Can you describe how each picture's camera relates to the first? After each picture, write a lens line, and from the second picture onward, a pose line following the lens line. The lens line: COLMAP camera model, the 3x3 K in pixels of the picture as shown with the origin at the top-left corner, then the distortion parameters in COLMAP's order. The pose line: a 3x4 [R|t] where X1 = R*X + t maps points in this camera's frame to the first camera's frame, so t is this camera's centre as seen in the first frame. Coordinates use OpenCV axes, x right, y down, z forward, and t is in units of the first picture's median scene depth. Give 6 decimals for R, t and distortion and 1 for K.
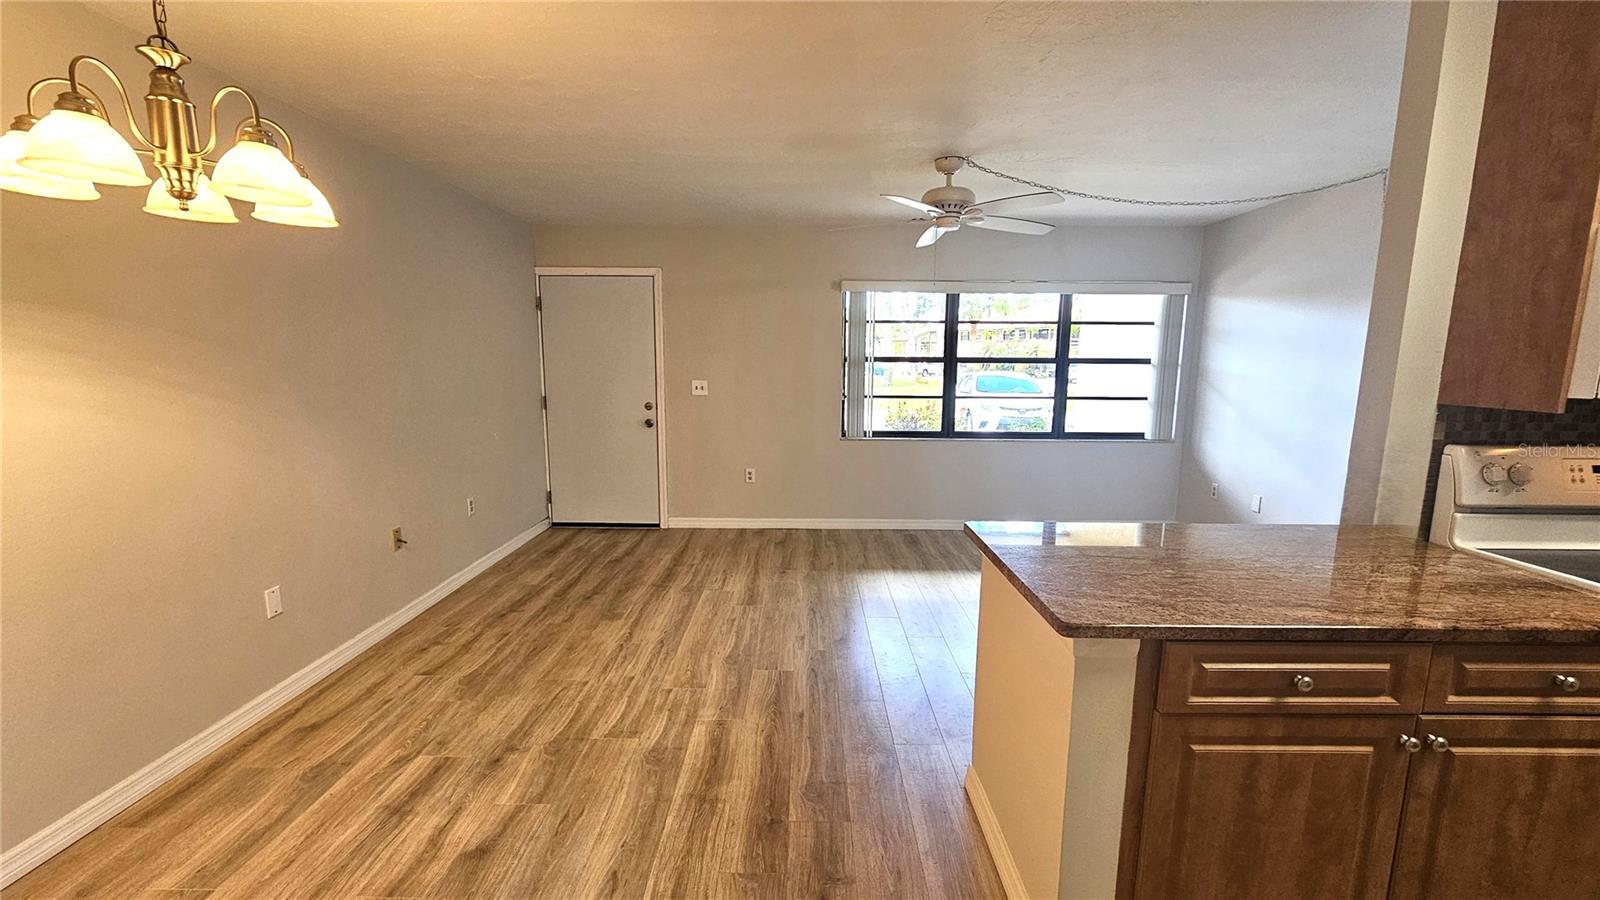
lens RADIAL K [[656.2, 0, 797.8], [0, 656.2, 462.2], [0, 0, 1]] dist [-0.002857, 0.000055]
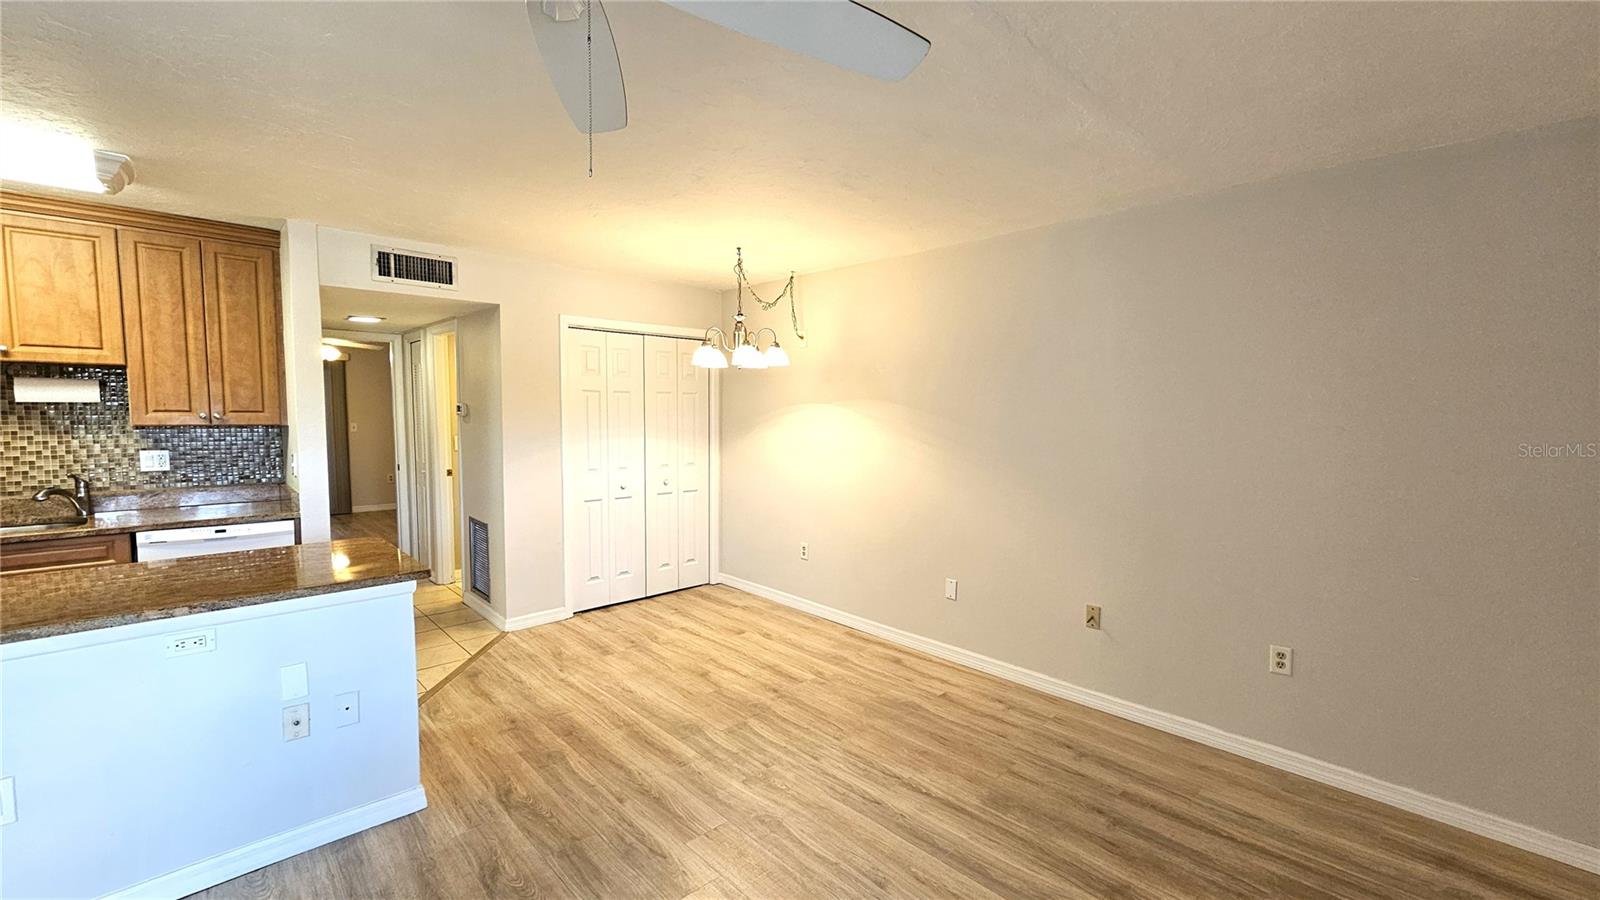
lens RADIAL K [[656.2, 0, 798.6], [0, 656.2, 461.1], [0, 0, 1]] dist [-0.002857, 0.000055]
pose [[-0.715288, 0.042609, -0.697529, 0.493330], [-0.123582, 0.974696, 0.186268, -0.320739], [0.687816, 0.219437, -0.691923, 1.850769]]
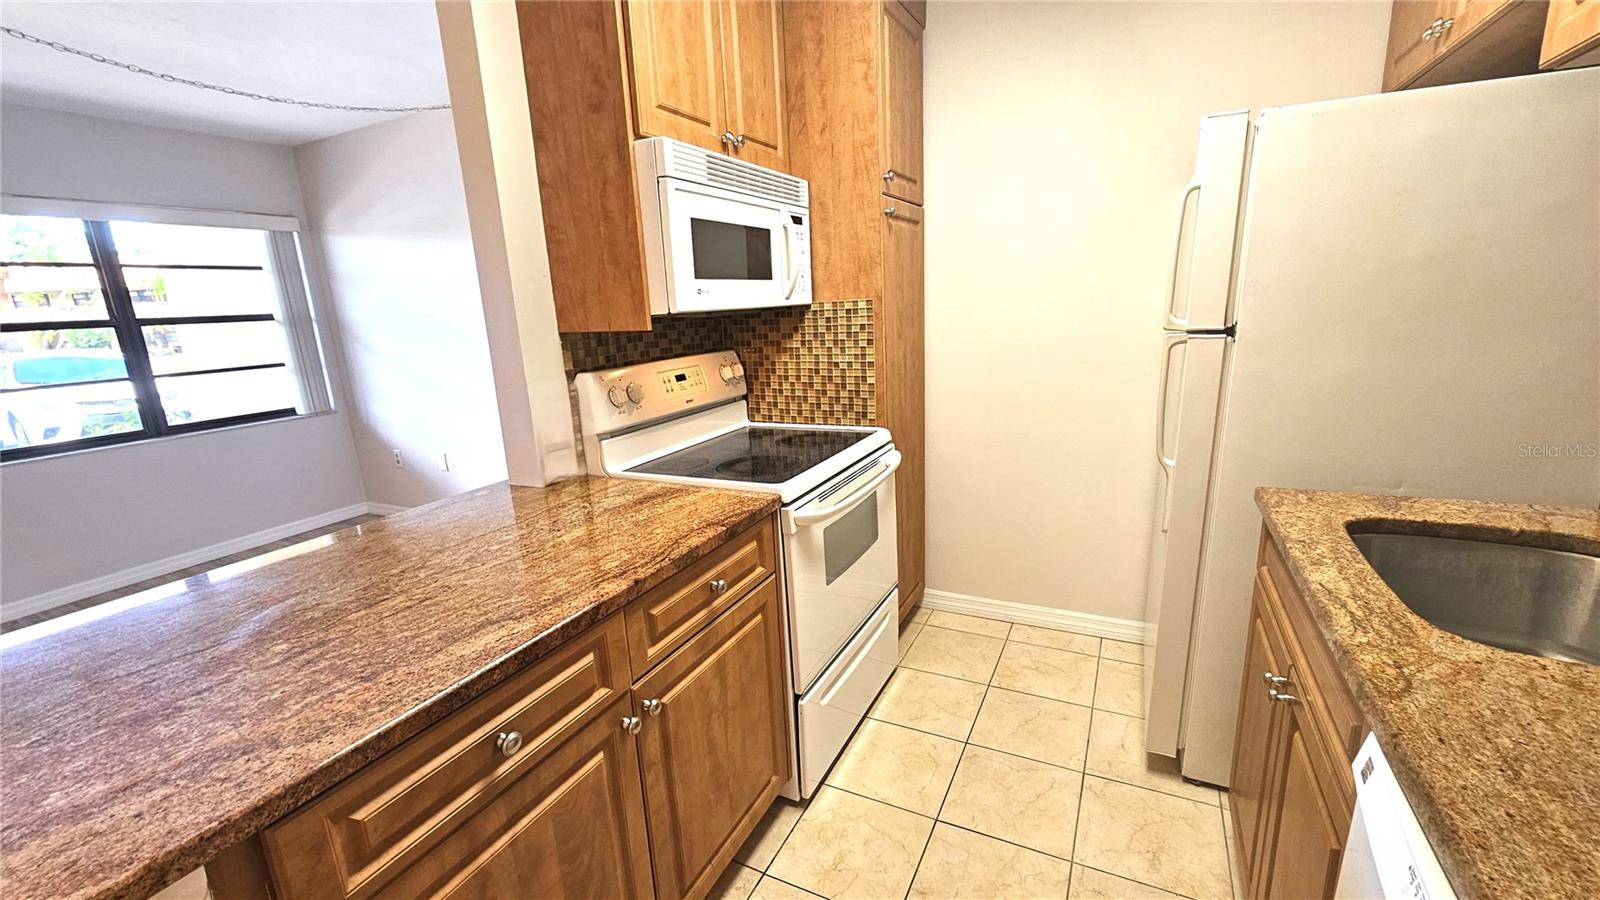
lens RADIAL K [[656.2, 0, 799.8], [0, 656.2, 460.3], [0, 0, 1]] dist [-0.002857, 0.000055]
pose [[0.437520, -0.238714, 0.866944, 0.201021], [0.189512, 0.966943, 0.170608, -0.004501], [-0.879012, 0.089652, 0.468296, 0.202871]]
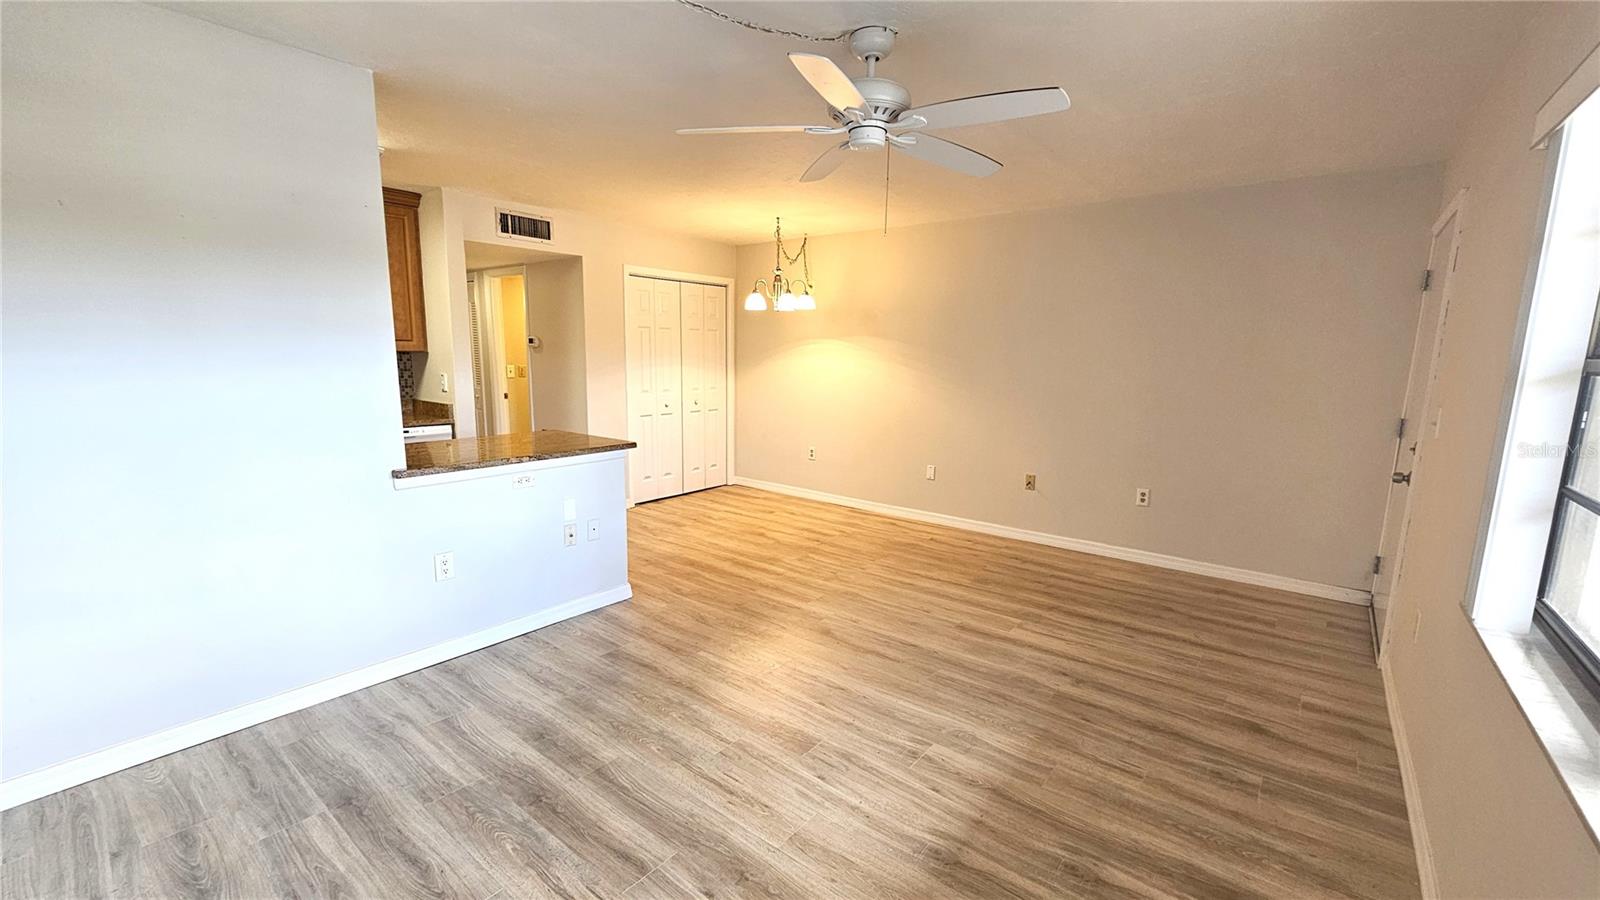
lens RADIAL K [[656.2, 0, 799.4], [0, 656.2, 460.9], [0, 0, 1]] dist [-0.002857, 0.000055]
pose [[-0.613418, 0.115485, -0.781269, 1.149521], [-0.142965, 0.956670, 0.253662, -0.308712], [0.776710, 0.267295, -0.570328, 1.990736]]
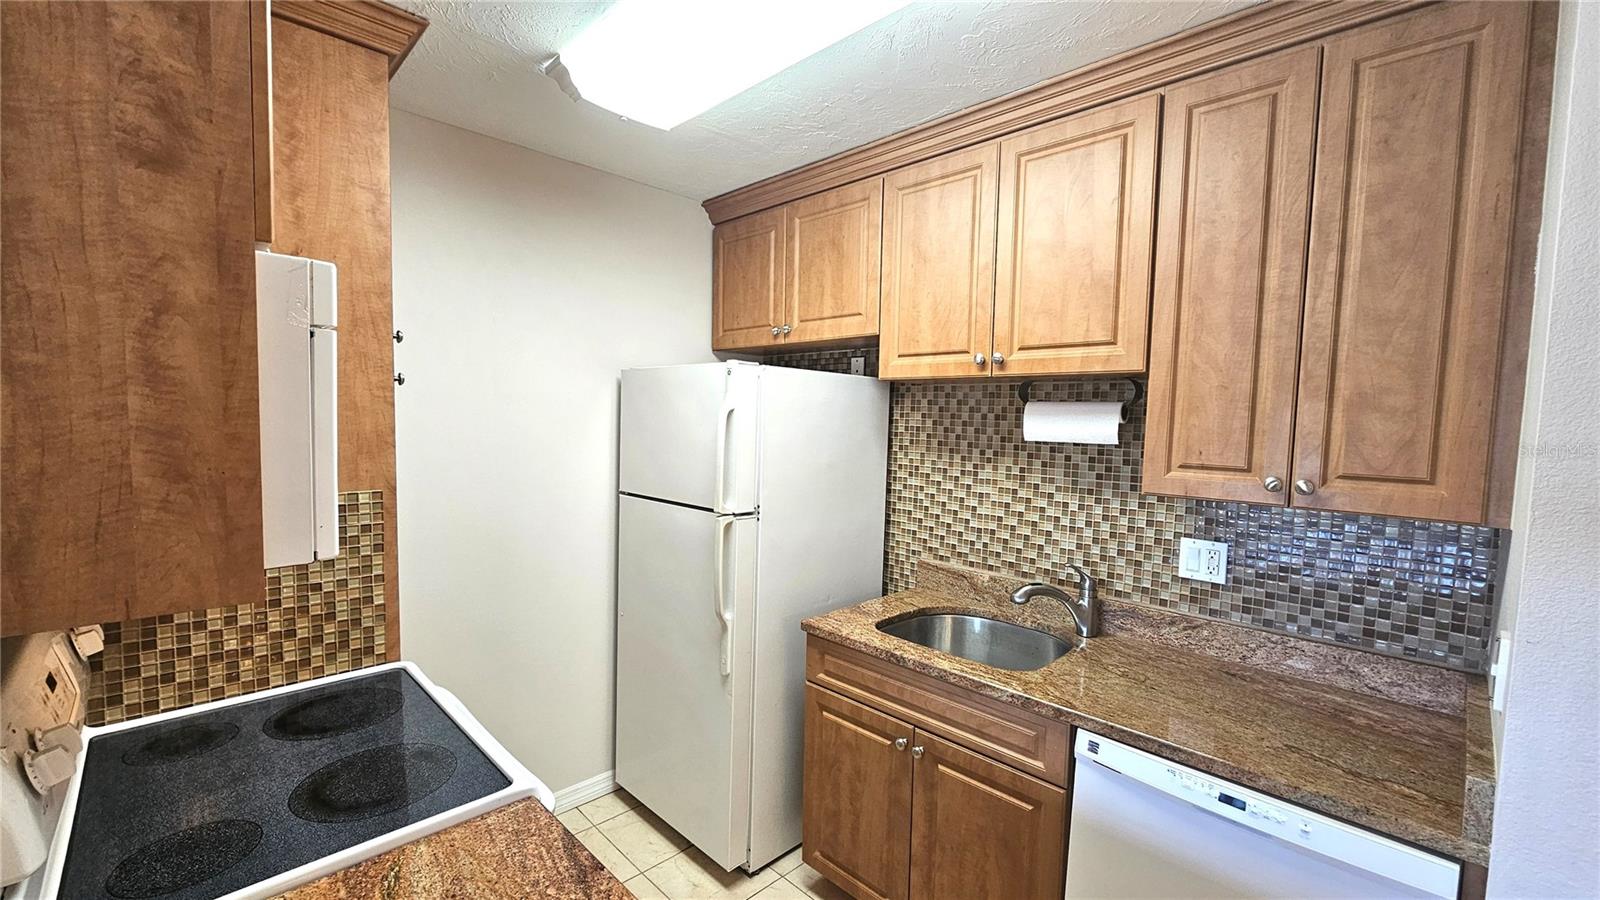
lens RADIAL K [[656.2, 0, 798.7], [0, 656.2, 461.4], [0, 0, 1]] dist [-0.002857, 0.000055]
pose [[-0.710959, -0.069262, 0.699815, 0.315871], [0.084655, 0.979472, 0.182944, -0.155941], [-0.698120, 0.189308, -0.690501, 0.662955]]
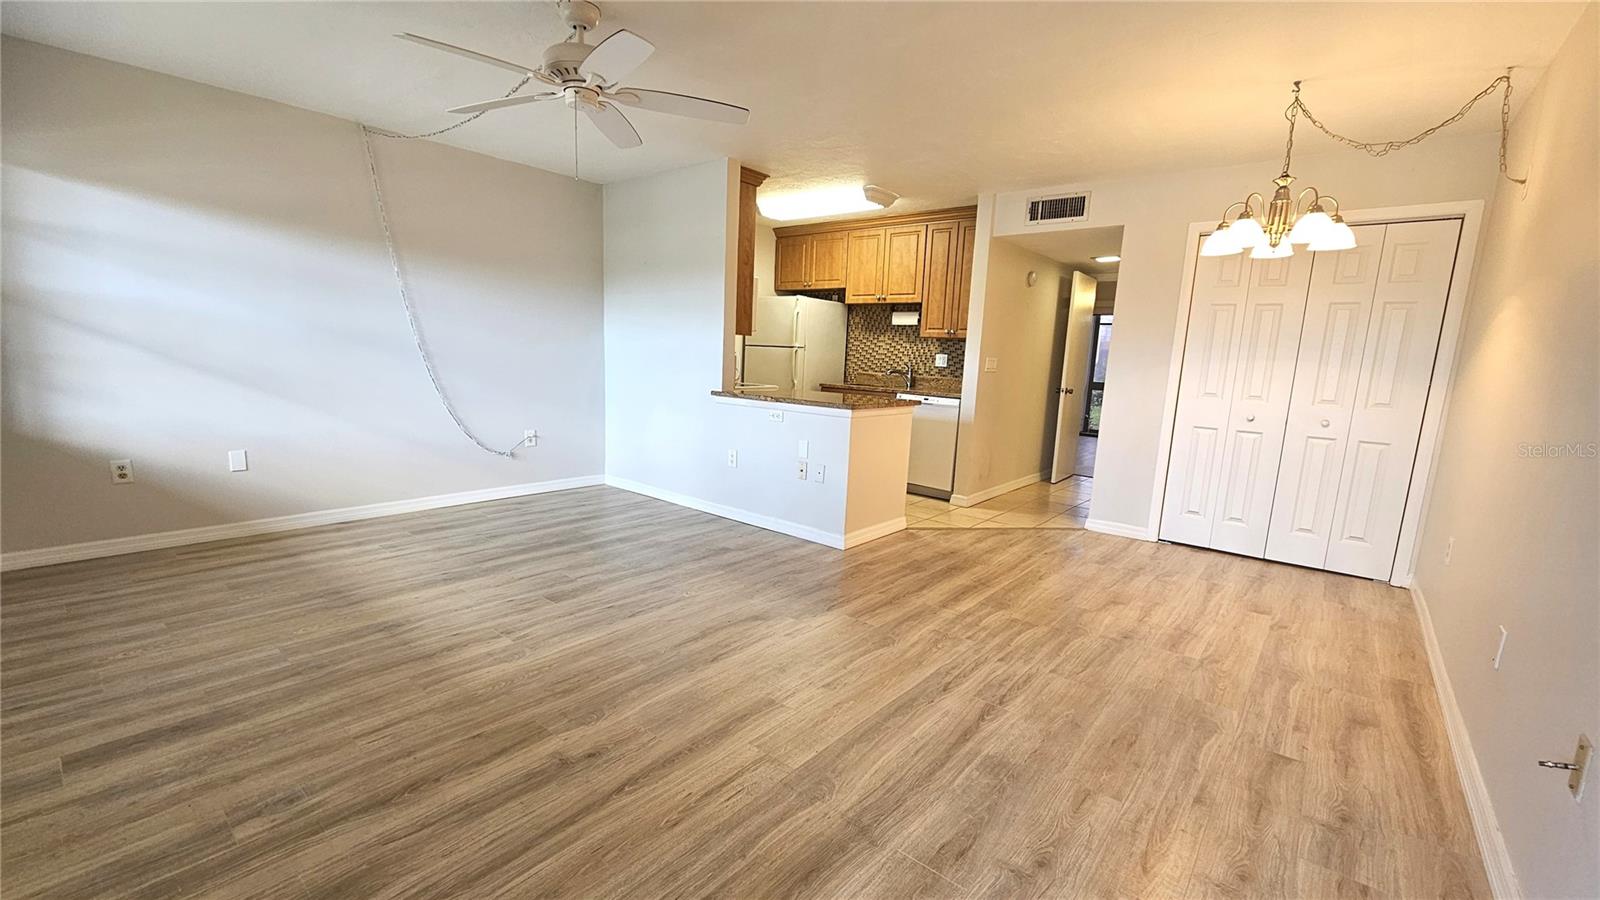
lens RADIAL K [[656.2, 0, 797.5], [0, 656.2, 460.2], [0, 0, 1]] dist [-0.002857, 0.000055]
pose [[-0.773667, -0.140398, 0.617842, -0.665291], [0.054308, 0.956856, 0.285441, -0.249481], [-0.631261, 0.254390, -0.732663, 2.116463]]
